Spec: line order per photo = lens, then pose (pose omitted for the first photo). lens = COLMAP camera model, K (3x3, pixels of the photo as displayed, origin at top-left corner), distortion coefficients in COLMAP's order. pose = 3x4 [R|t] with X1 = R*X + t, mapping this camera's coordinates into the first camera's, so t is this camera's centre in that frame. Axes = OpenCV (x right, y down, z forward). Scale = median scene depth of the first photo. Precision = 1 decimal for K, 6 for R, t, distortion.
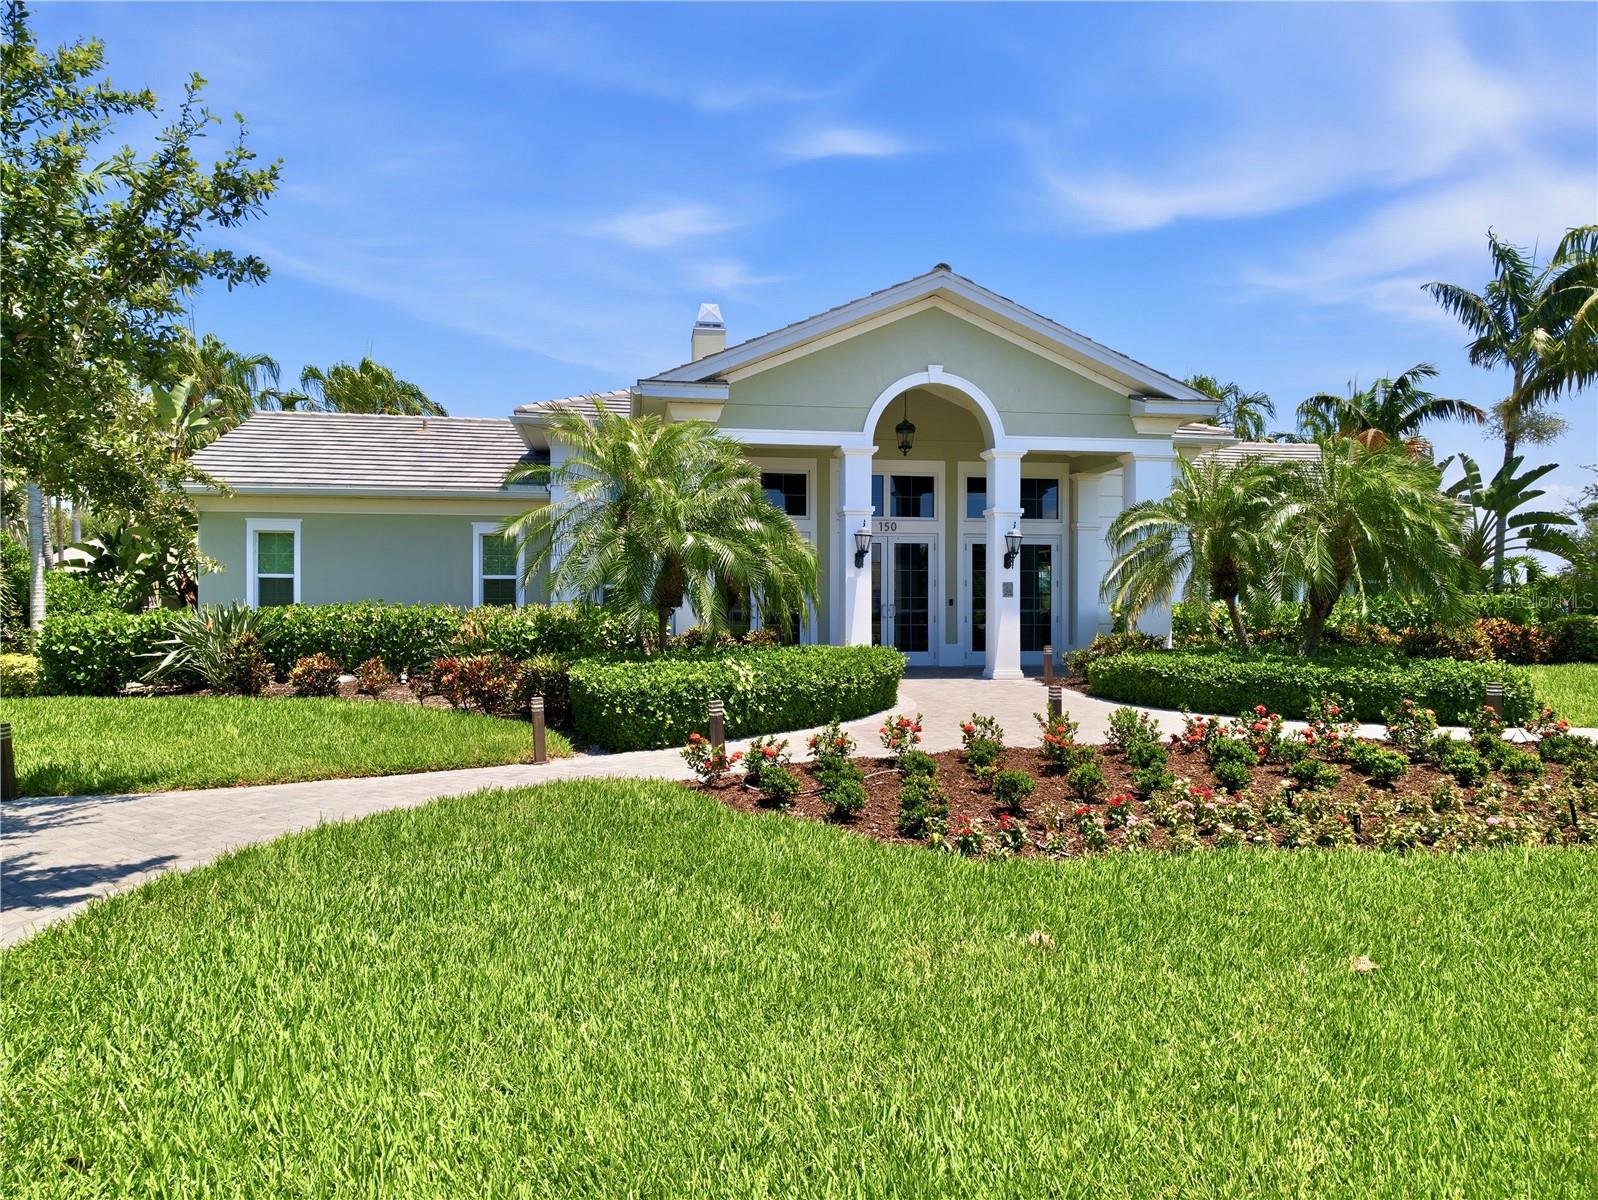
lens RADIAL K [[937.5, 0, 799.9], [0, 937.5, 597.5], [0, 0, 1]] dist [0.006505, 0.000841]
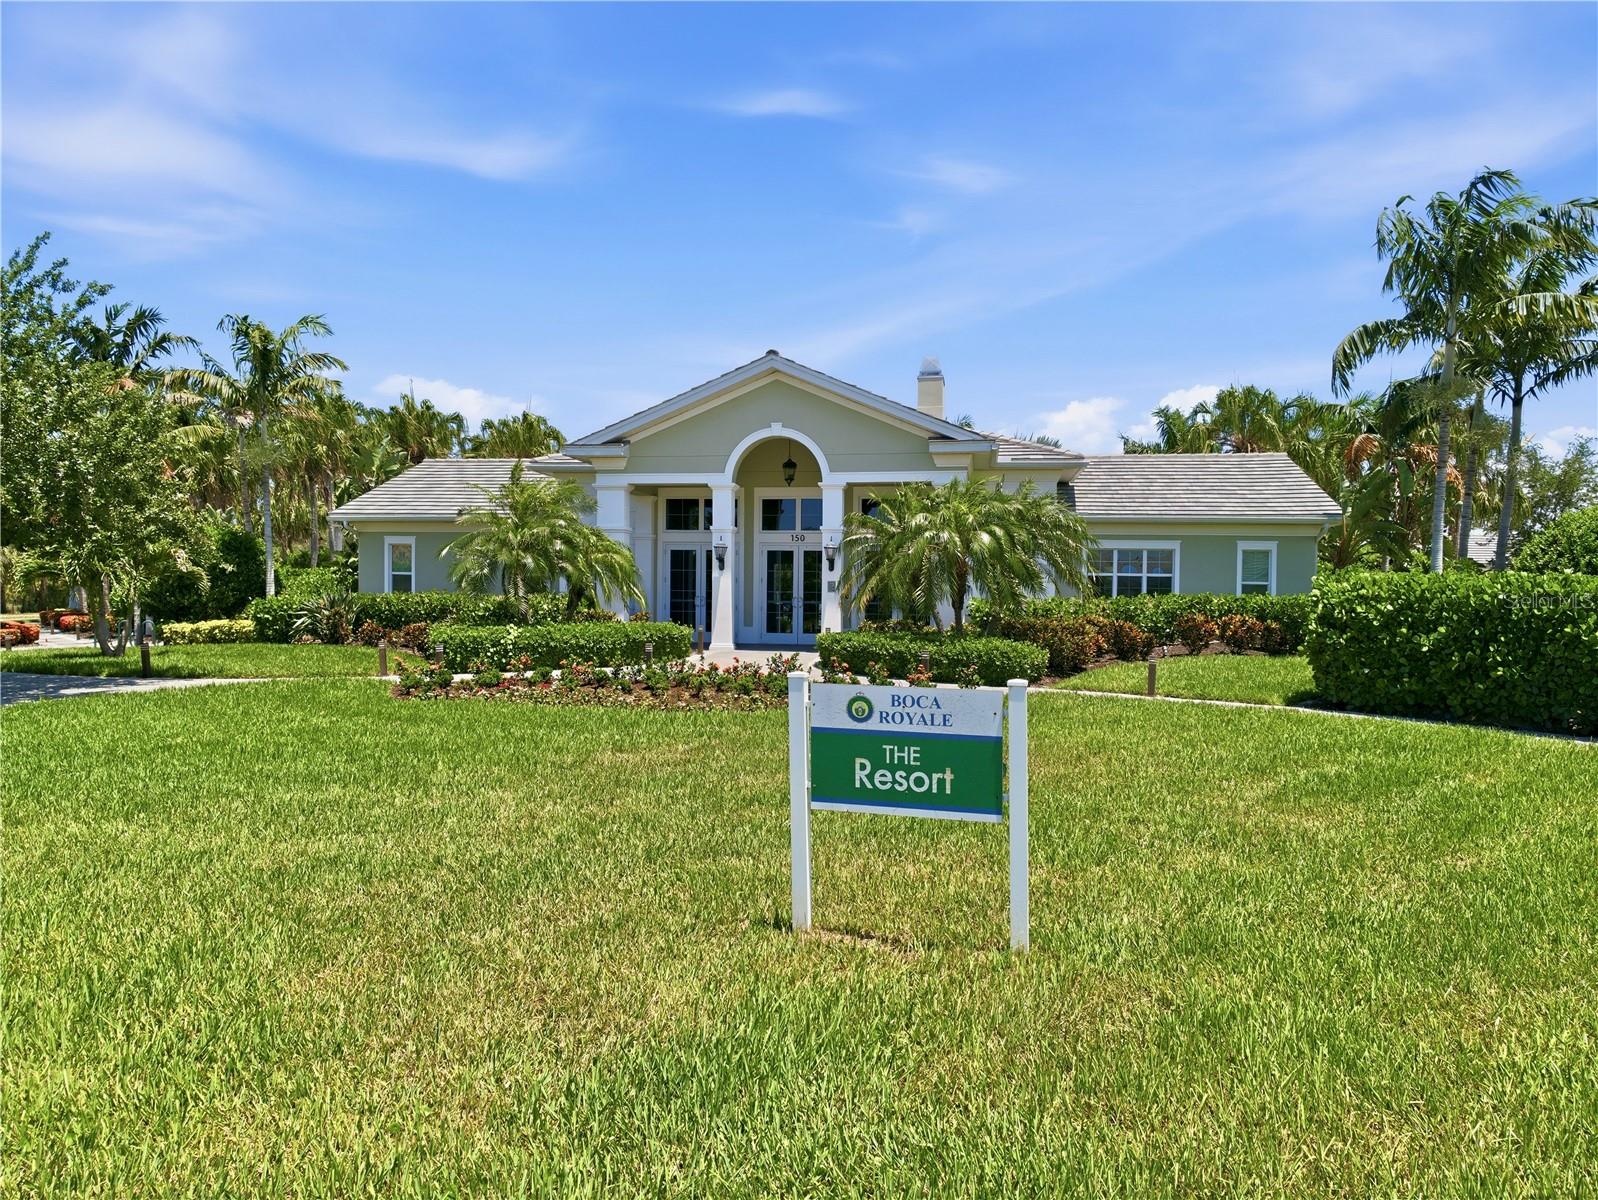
lens RADIAL K [[937.5, 0, 797.7], [0, 937.5, 599.5], [0, 0, 1]] dist [0.006505, 0.000841]
pose [[0.952594, 0.012444, -0.303990, 0.583012], [-0.009907, 0.999902, 0.009886, -0.001960], [0.304084, -0.006406, 0.952624, -0.293236]]
